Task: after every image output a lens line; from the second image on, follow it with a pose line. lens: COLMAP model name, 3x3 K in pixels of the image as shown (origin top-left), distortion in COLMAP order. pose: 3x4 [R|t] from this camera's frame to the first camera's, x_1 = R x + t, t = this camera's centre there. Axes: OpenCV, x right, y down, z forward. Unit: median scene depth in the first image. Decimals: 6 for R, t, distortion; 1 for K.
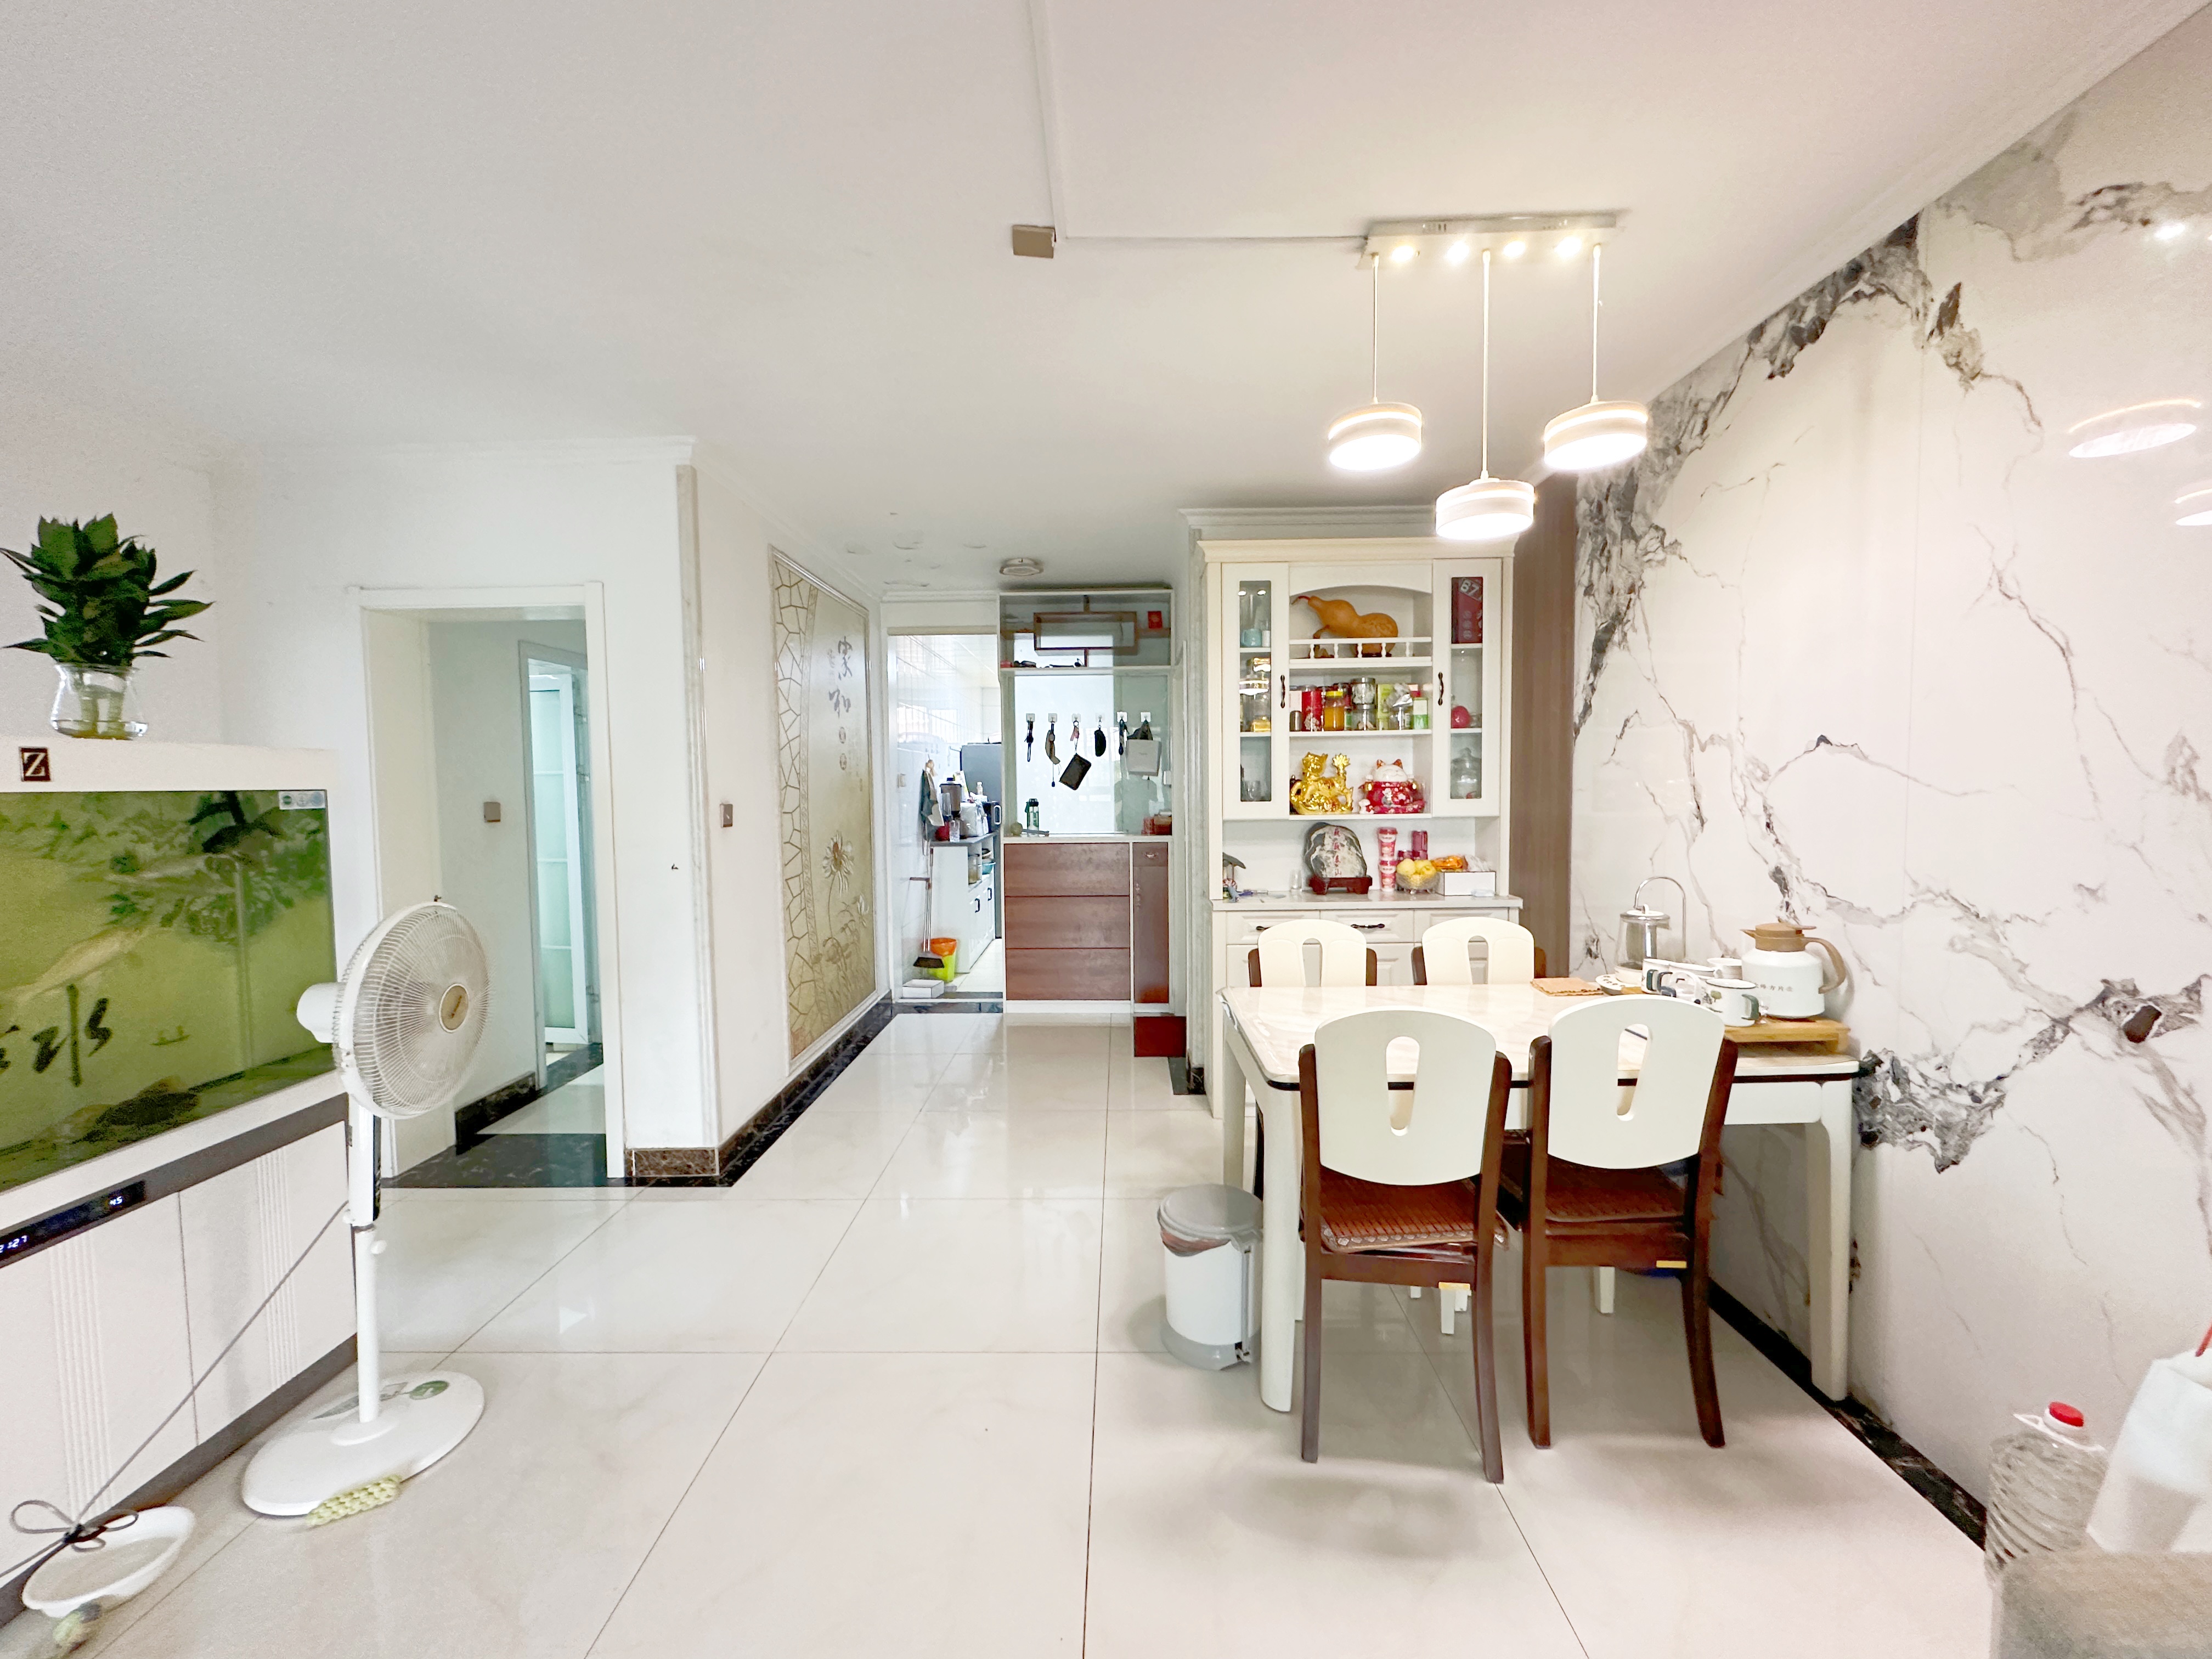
lens RADIAL K [[882.5, 0, 1106.0], [0, 882.5, 829.5], [0, 0, 1]] dist [-0.000833, -0.000016]
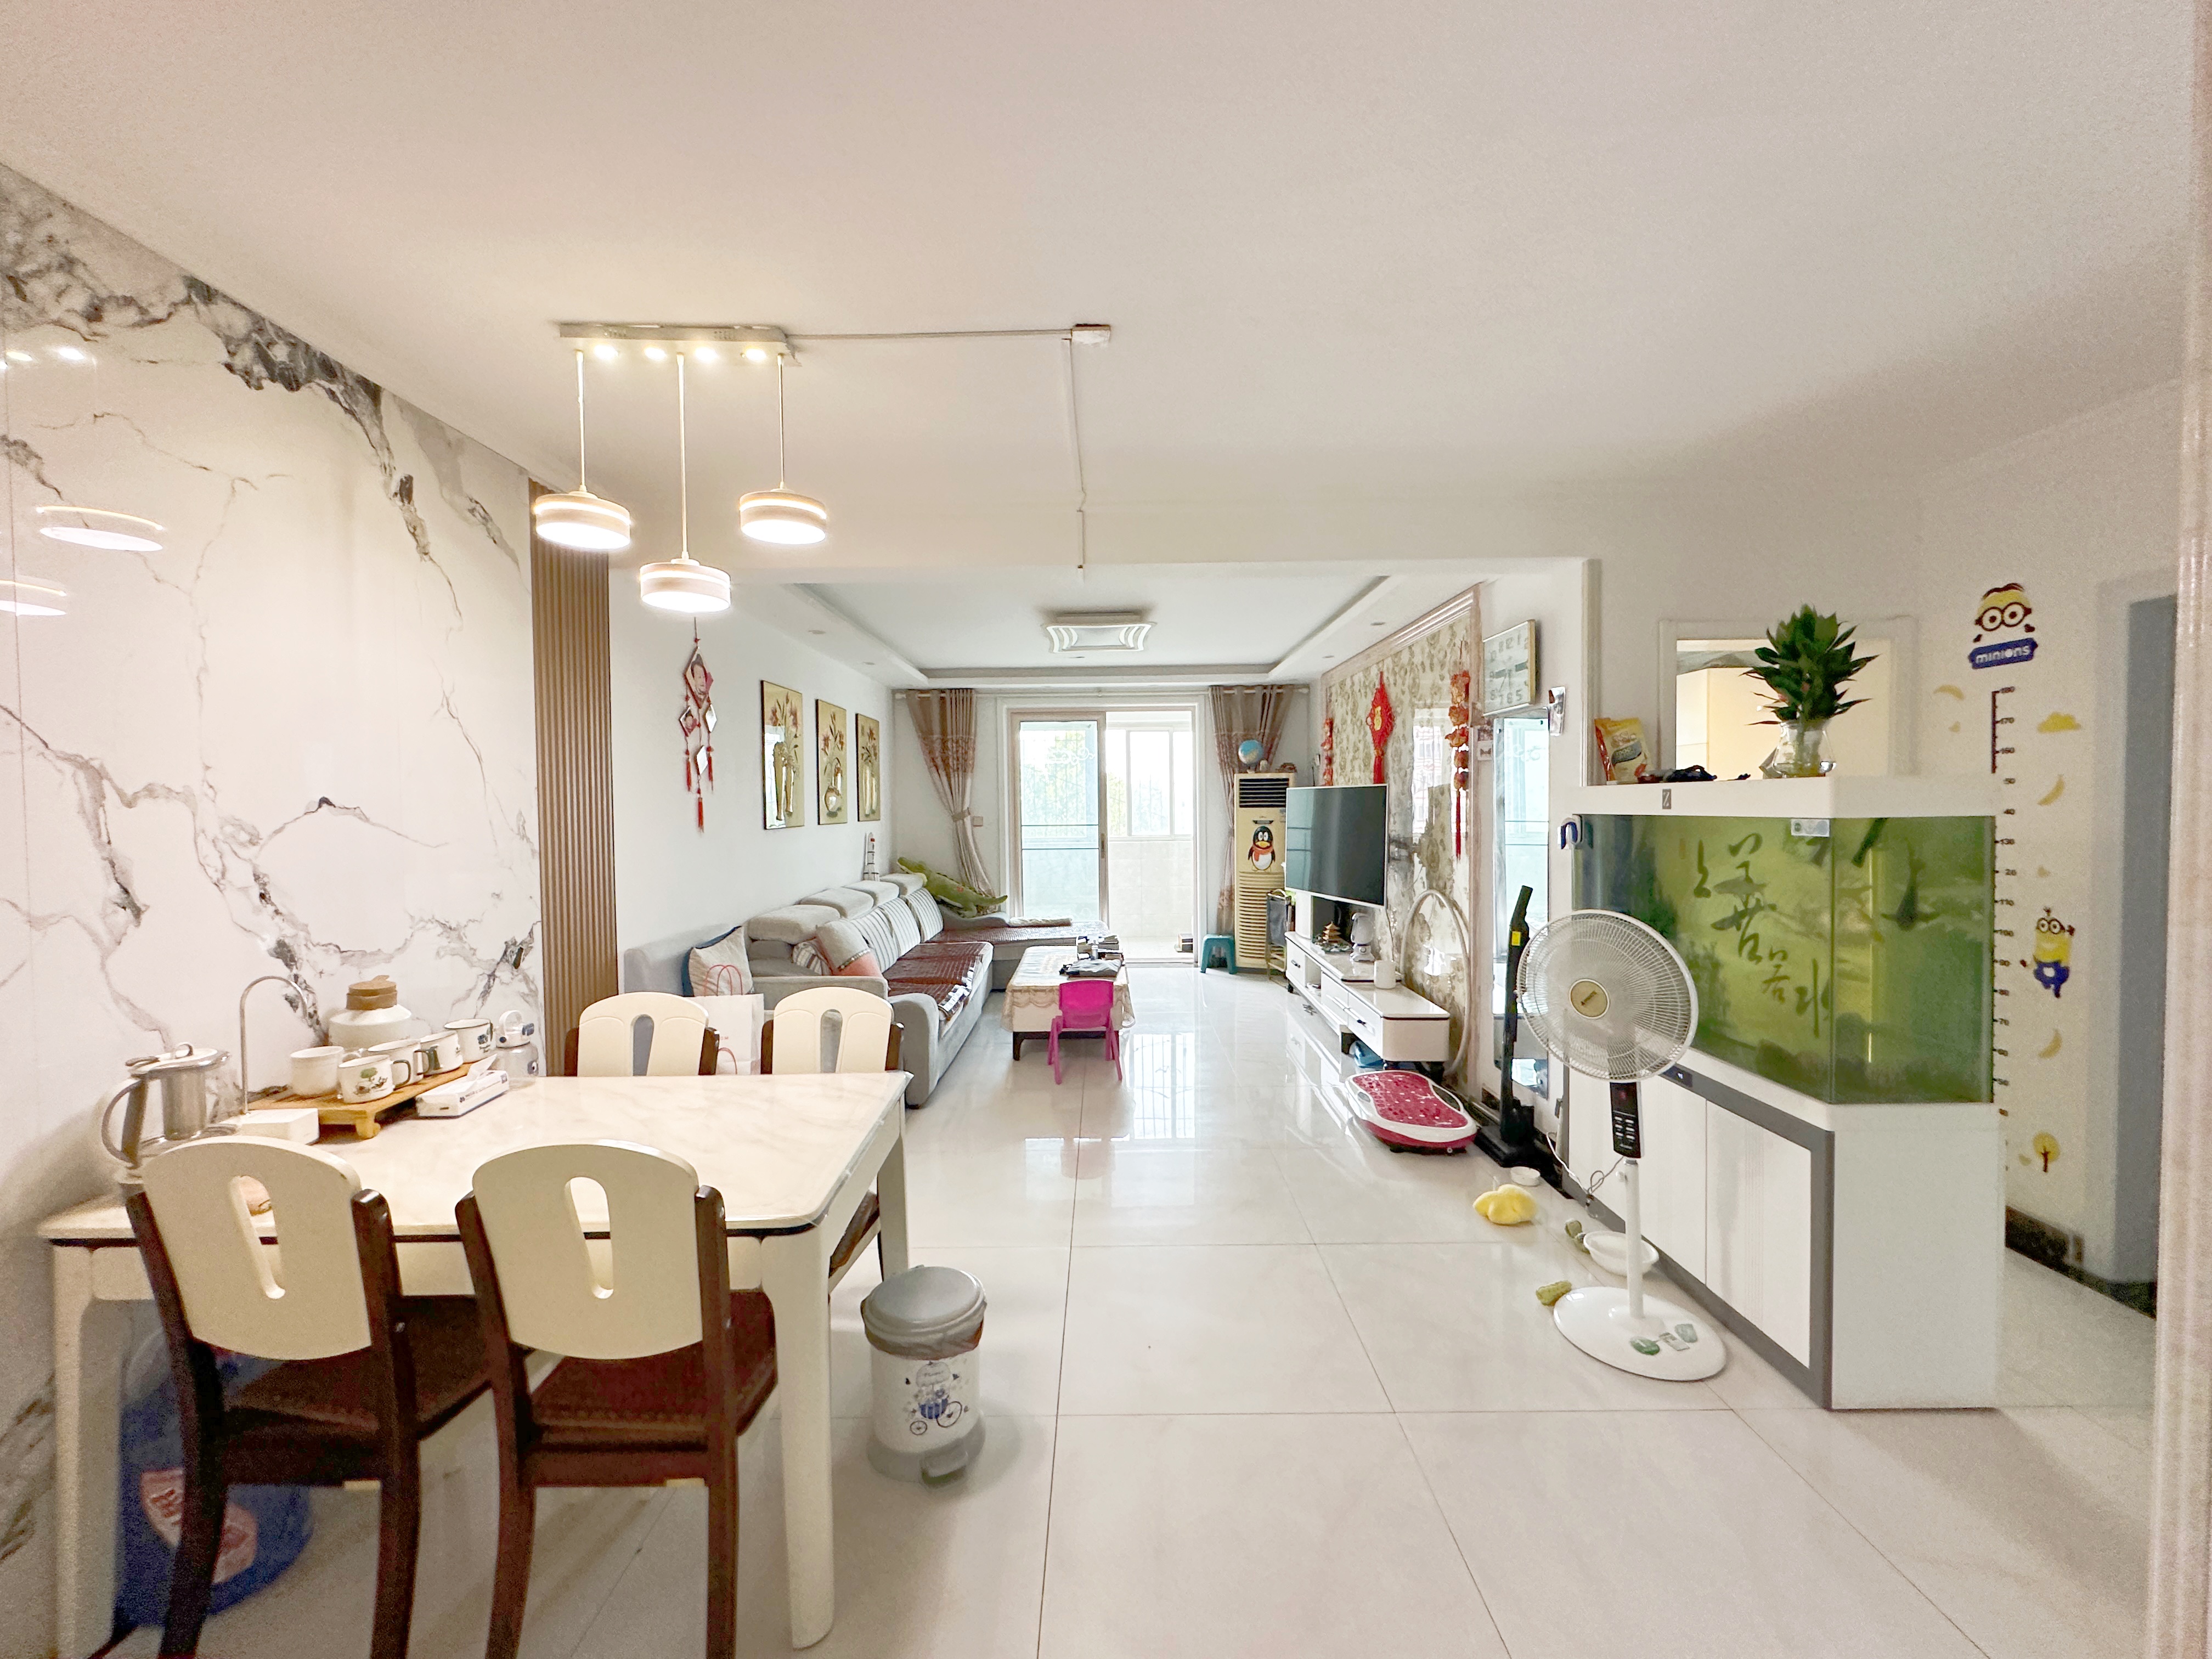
lens RADIAL K [[882.5, 0, 1106.0], [0, 882.5, 829.5], [0, 0, 1]] dist [-0.000833, -0.000016]
pose [[-0.999648, 0.021465, -0.015603, -0.066874], [0.020120, 0.996445, 0.081803, -0.133774], [0.017304, 0.081460, -0.996526, 2.018052]]
